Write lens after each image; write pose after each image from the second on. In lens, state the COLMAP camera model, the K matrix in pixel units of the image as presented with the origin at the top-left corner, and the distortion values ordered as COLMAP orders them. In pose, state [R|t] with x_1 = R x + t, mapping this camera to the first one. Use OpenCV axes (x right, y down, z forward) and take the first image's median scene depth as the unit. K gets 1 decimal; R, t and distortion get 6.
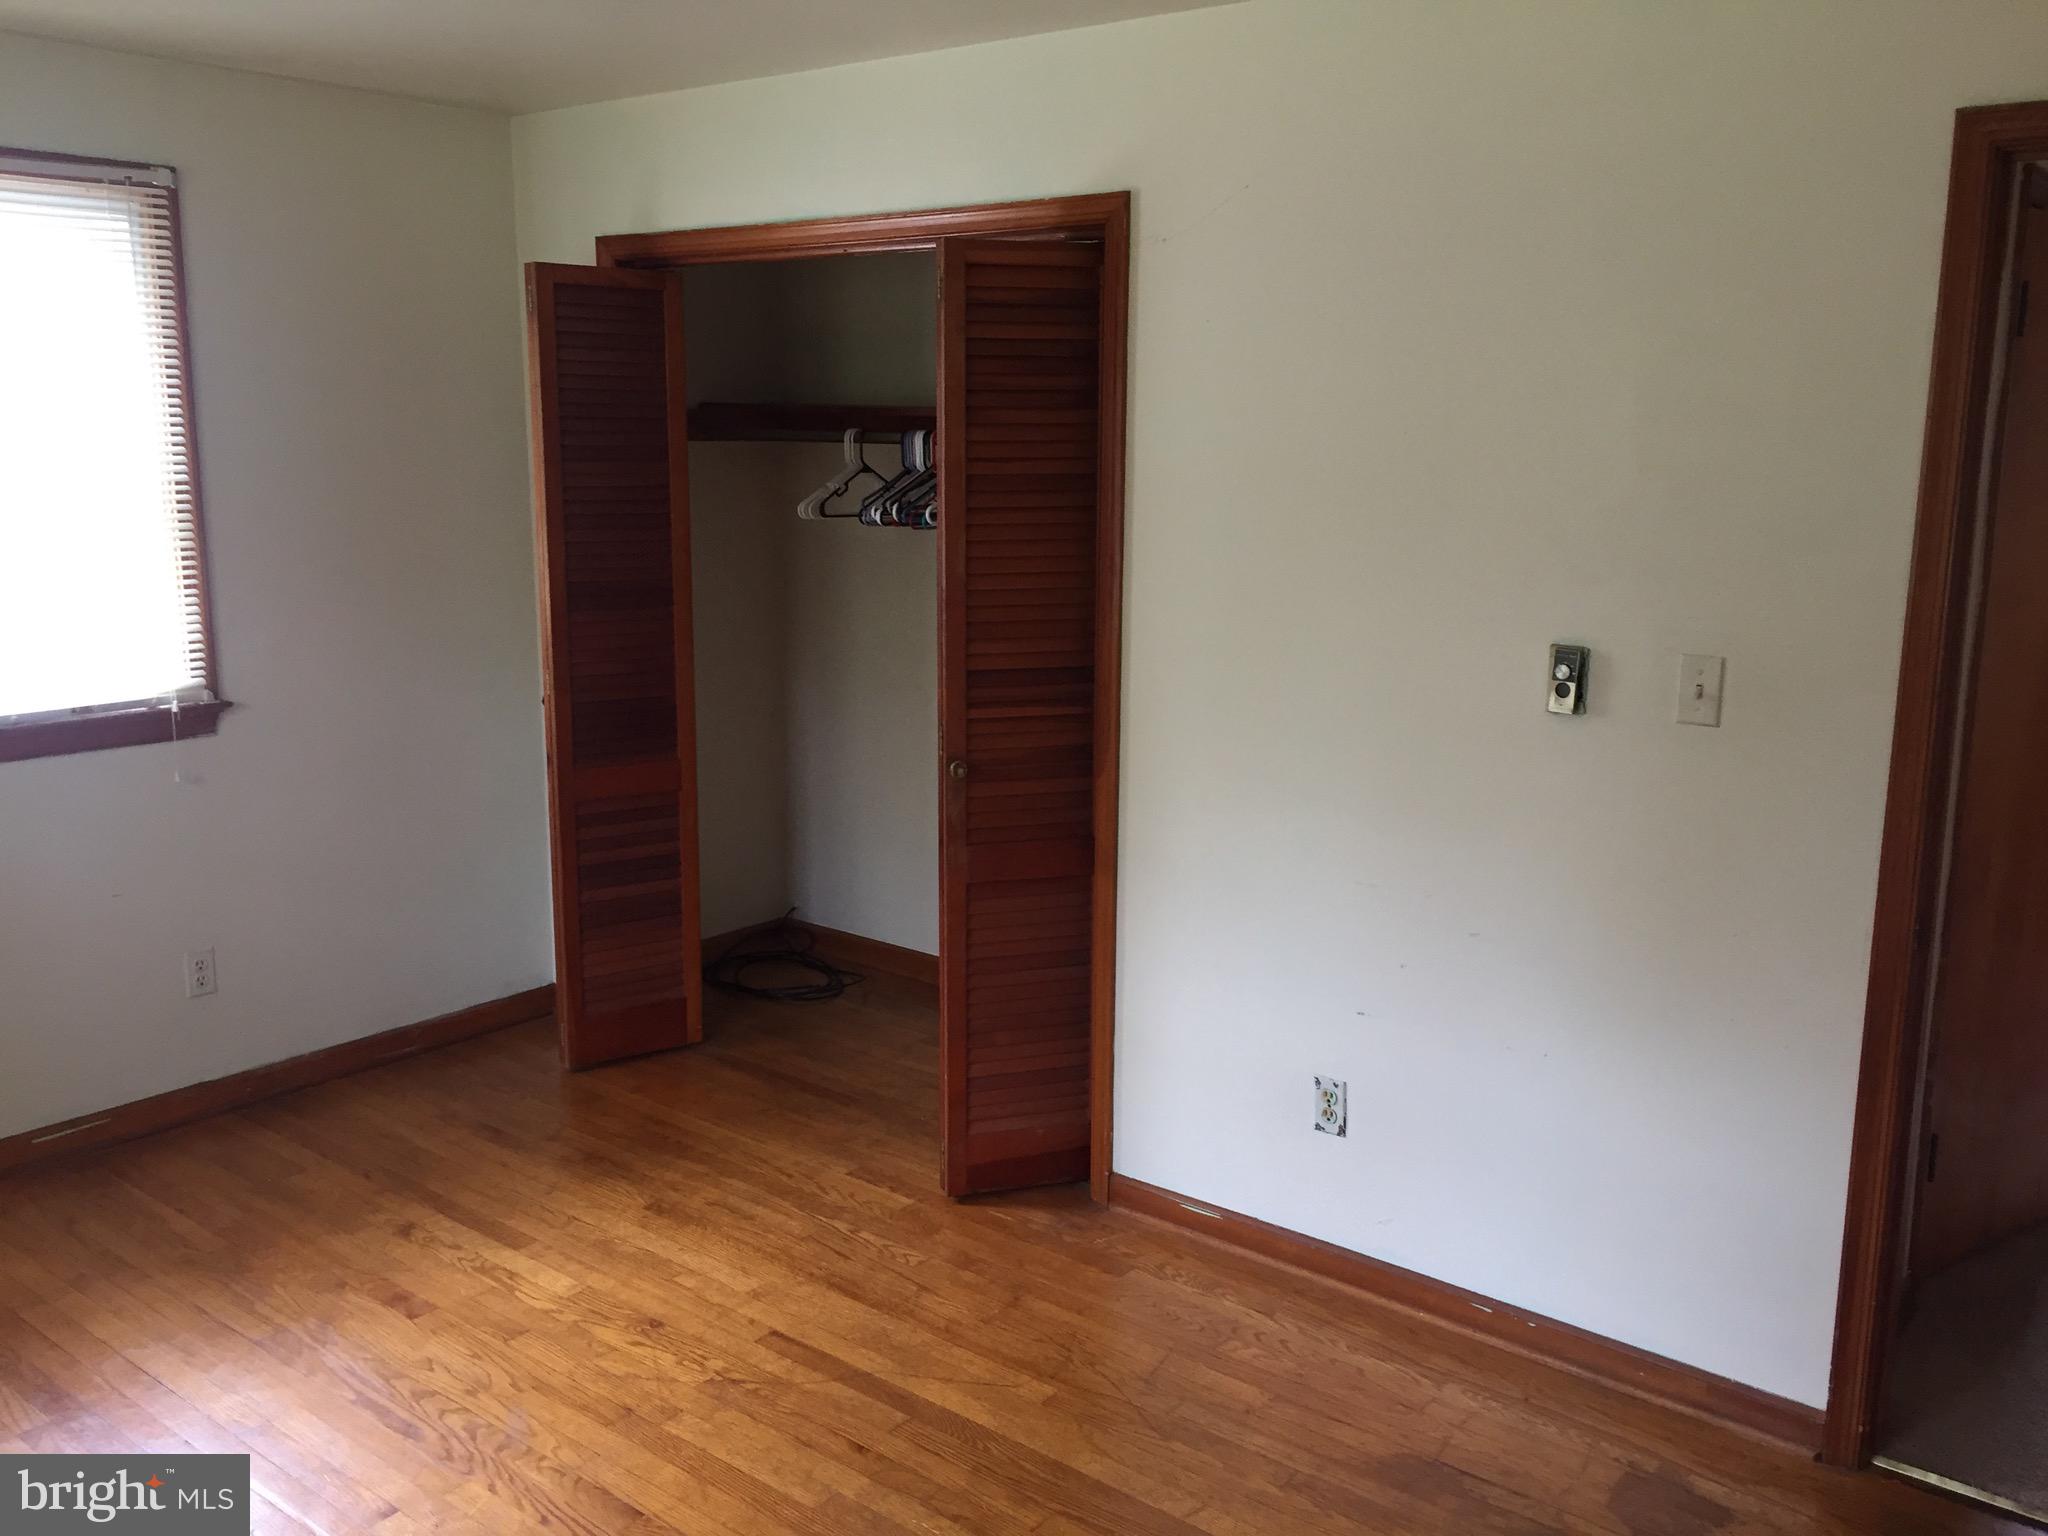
lens RADIAL K [[1776.3, 0, 1024.0], [0, 1776.3, 768.0], [0, 0, 1]] dist [0.050092, 0.003332]
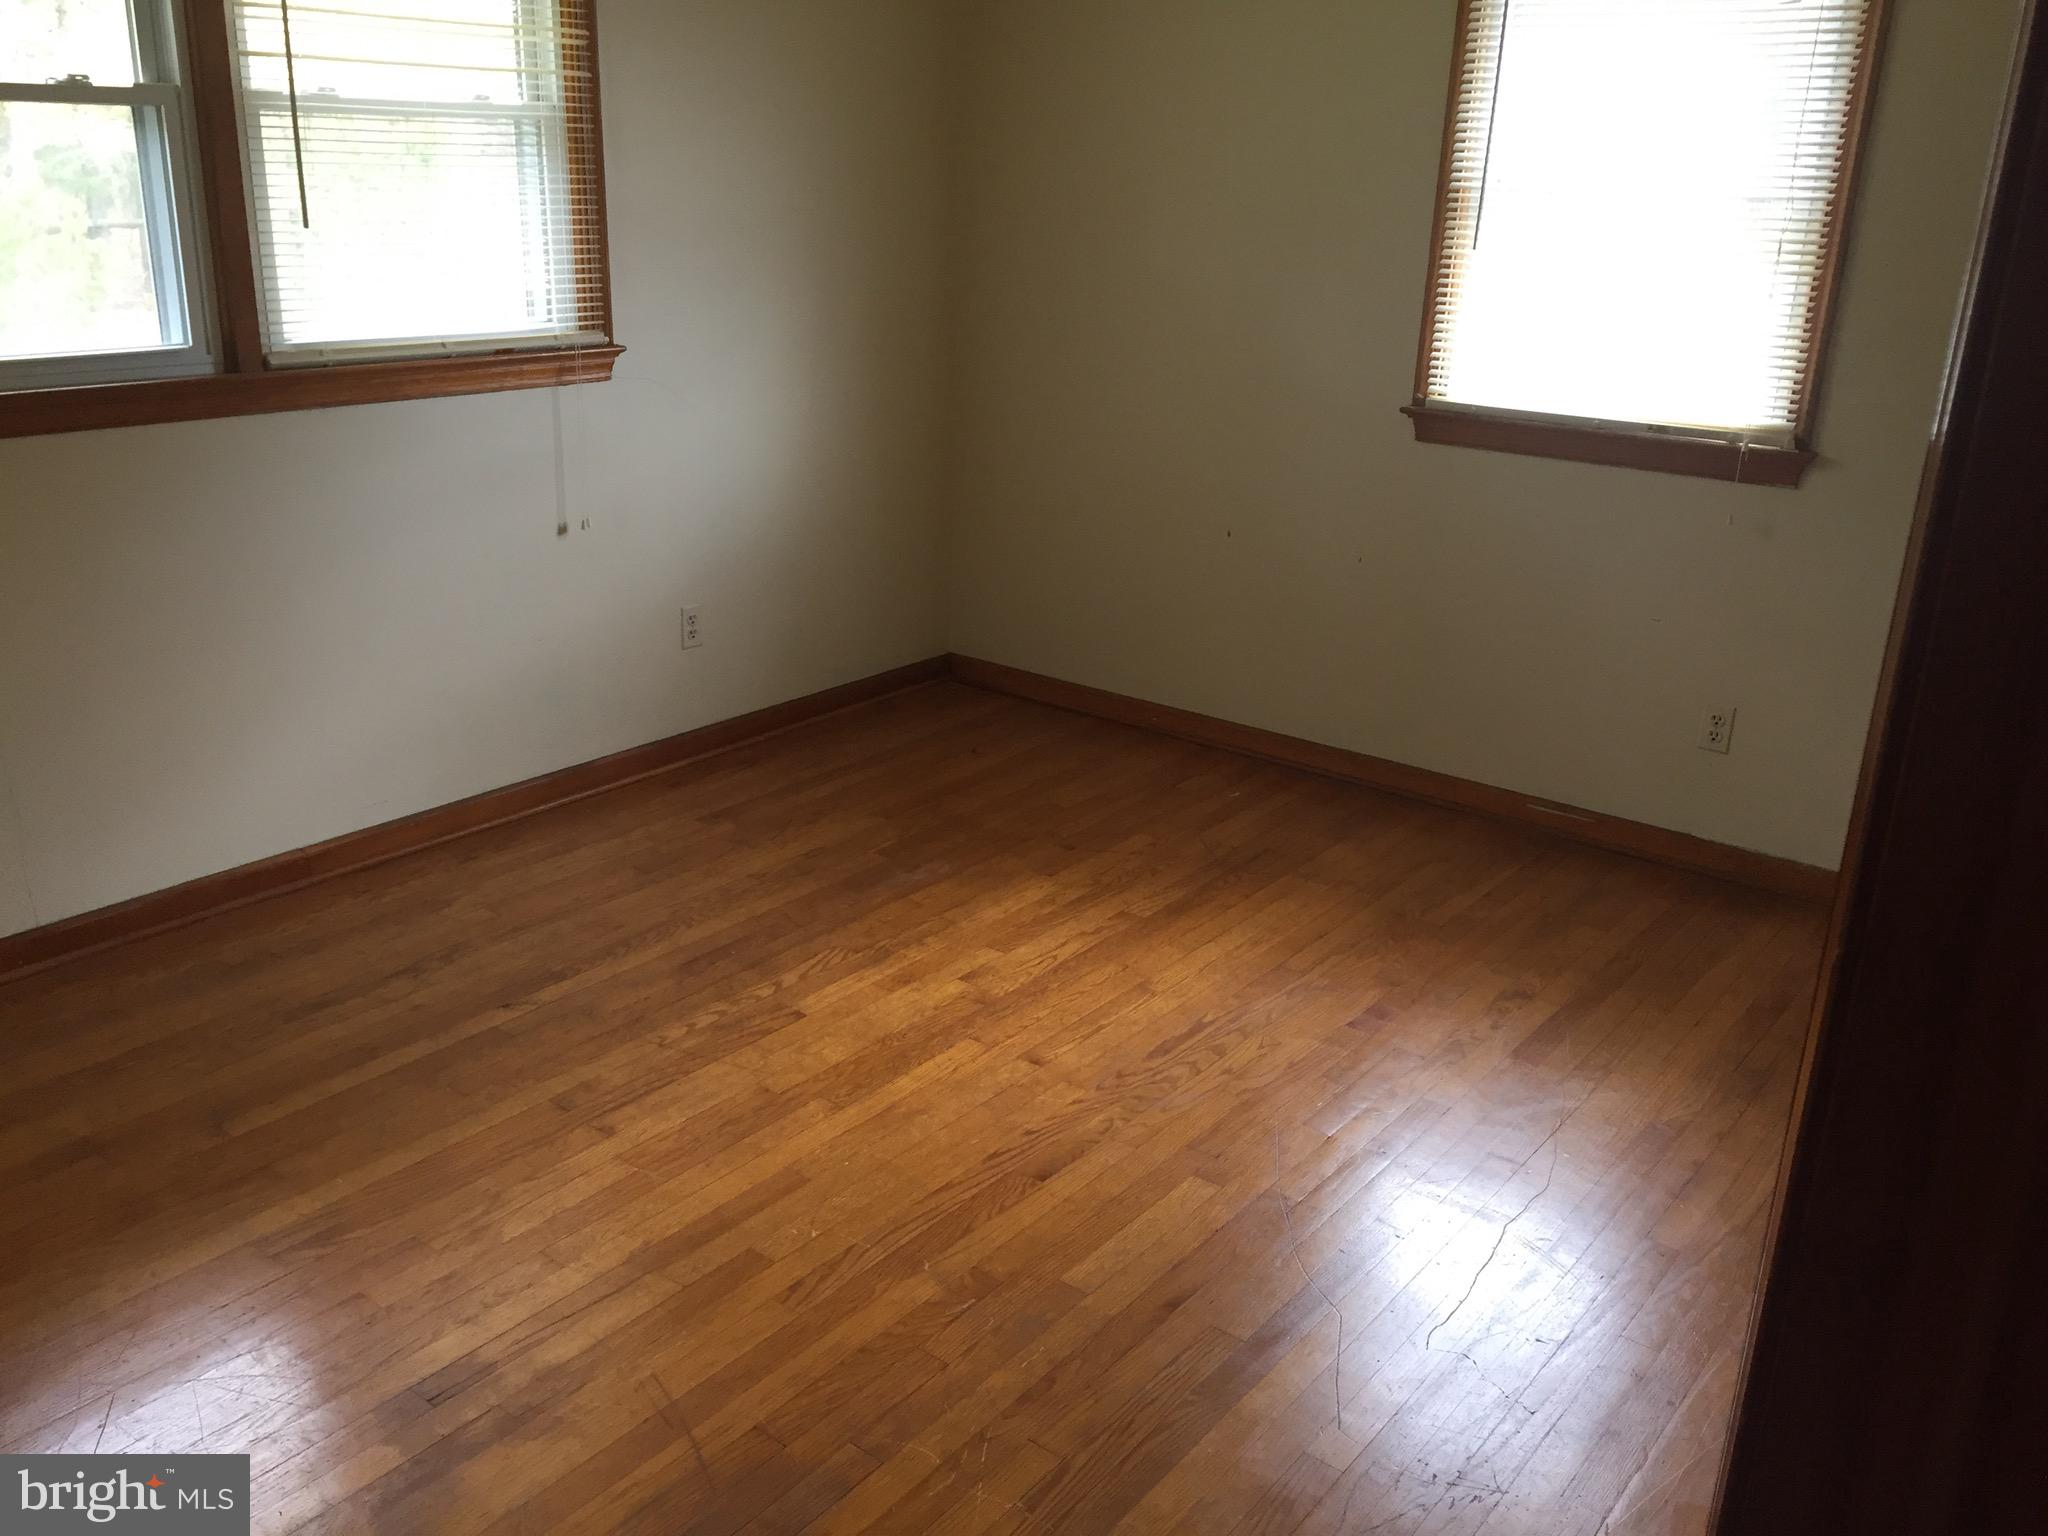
lens RADIAL K [[1776.3, 0, 1024.0], [0, 1776.3, 768.0], [0, 0, 1]] dist [0.050092, 0.003332]
pose [[0.026690, 0.327186, -0.944583, 0.503175], [-0.222135, 0.923236, 0.313515, -0.095864], [0.974651, 0.201457, 0.097320, 0.608440]]
